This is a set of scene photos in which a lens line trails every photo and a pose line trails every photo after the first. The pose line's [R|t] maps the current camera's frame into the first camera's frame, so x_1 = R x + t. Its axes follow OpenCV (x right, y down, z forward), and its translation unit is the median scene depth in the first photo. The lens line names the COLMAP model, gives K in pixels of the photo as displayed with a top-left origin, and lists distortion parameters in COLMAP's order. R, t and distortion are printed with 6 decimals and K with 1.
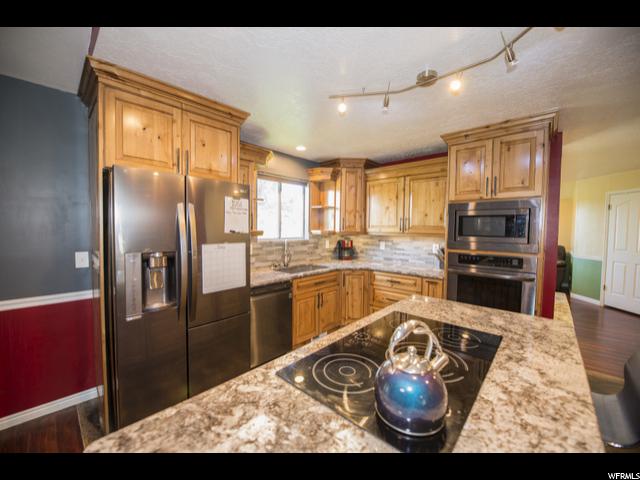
lens RADIAL K [[252.3, 0, 319.4], [0, 252.3, 237.6], [0, 0, 1]] dist [-0.014052, -0.000250]
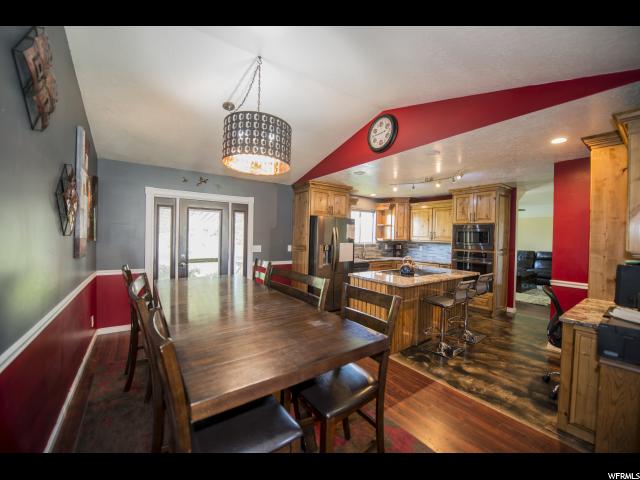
lens RADIAL K [[252.3, 0, 322.9], [0, 252.3, 241.6], [0, 0, 1]] dist [-0.014052, -0.000250]
pose [[0.980337, 0.014572, -0.196792, -0.058080], [-0.018213, 0.999695, -0.016705, 0.030337], [0.196489, 0.019961, 0.980303, -0.799231]]
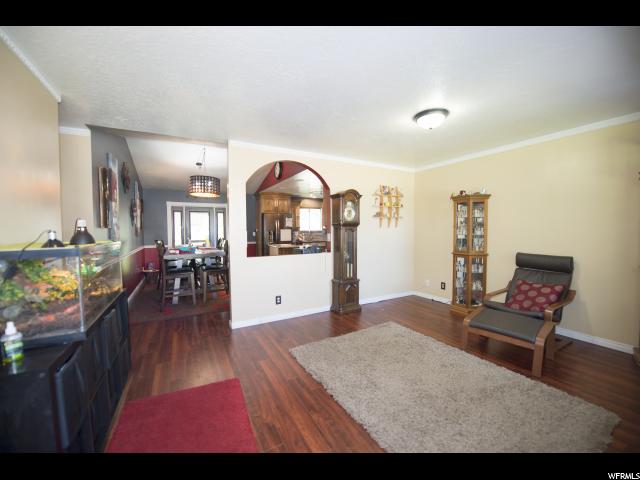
lens RADIAL K [[252.3, 0, 321.0], [0, 252.3, 238.7], [0, 0, 1]] dist [-0.014052, -0.000250]
pose [[0.951373, -0.004098, -0.308015, 0.740535], [0.003300, 0.999990, -0.003113, 0.098415], [0.308025, 0.001945, 0.951376, -1.405023]]
